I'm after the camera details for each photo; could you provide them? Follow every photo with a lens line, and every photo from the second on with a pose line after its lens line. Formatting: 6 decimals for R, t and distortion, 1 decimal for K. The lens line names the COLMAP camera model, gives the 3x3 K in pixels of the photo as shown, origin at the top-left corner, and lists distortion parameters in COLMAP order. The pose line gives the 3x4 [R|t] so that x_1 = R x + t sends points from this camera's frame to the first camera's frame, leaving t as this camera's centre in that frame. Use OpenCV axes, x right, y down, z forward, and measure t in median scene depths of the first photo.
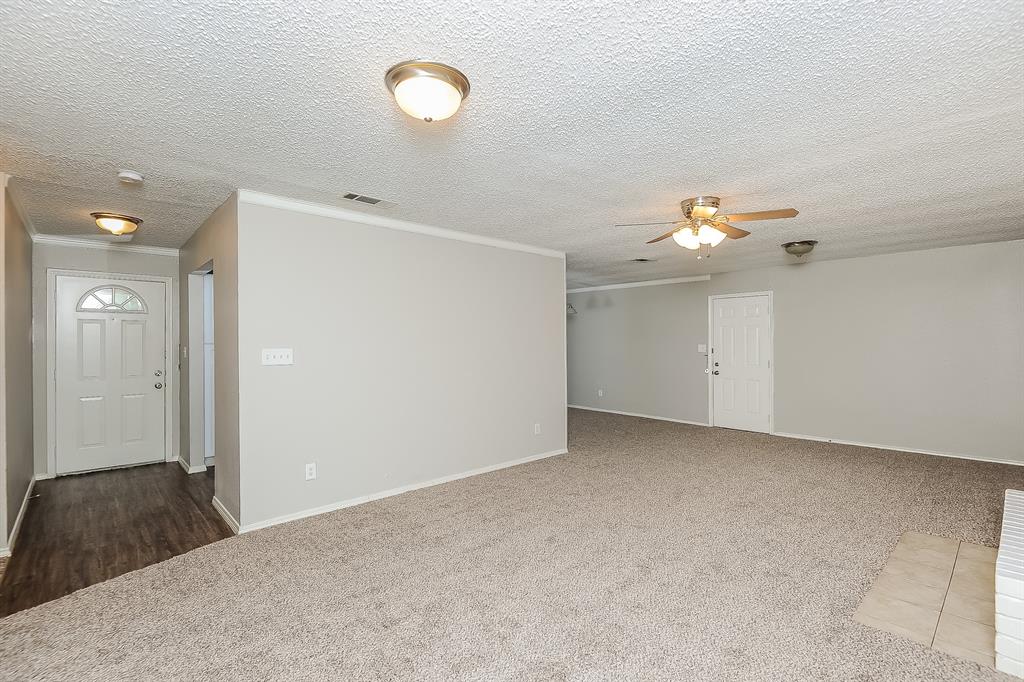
lens RADIAL K [[469.1, 0, 509.8], [0, 469.1, 344.2], [0, 0, 1]] dist [0.000609, -0.000033]
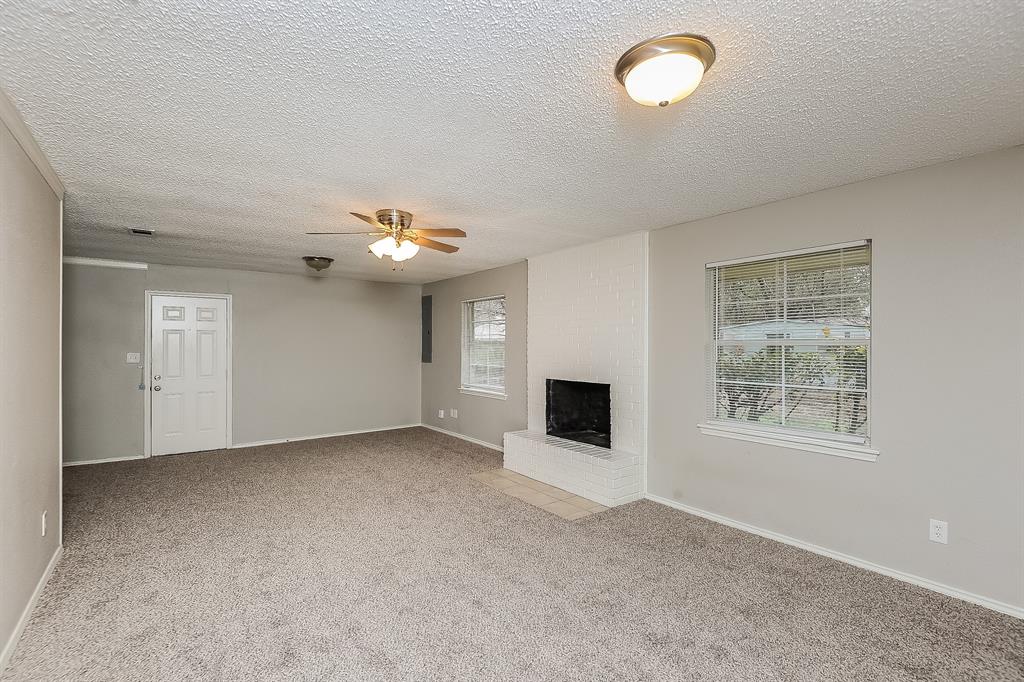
lens RADIAL K [[469.1, 0, 509.8], [0, 469.1, 344.2], [0, 0, 1]] dist [0.000609, -0.000033]
pose [[0.110646, 0.011049, 0.993799, -0.374280], [0.002504, 0.999932, -0.011396, -0.004332], [-0.993857, 0.003750, 0.110610, 0.411566]]
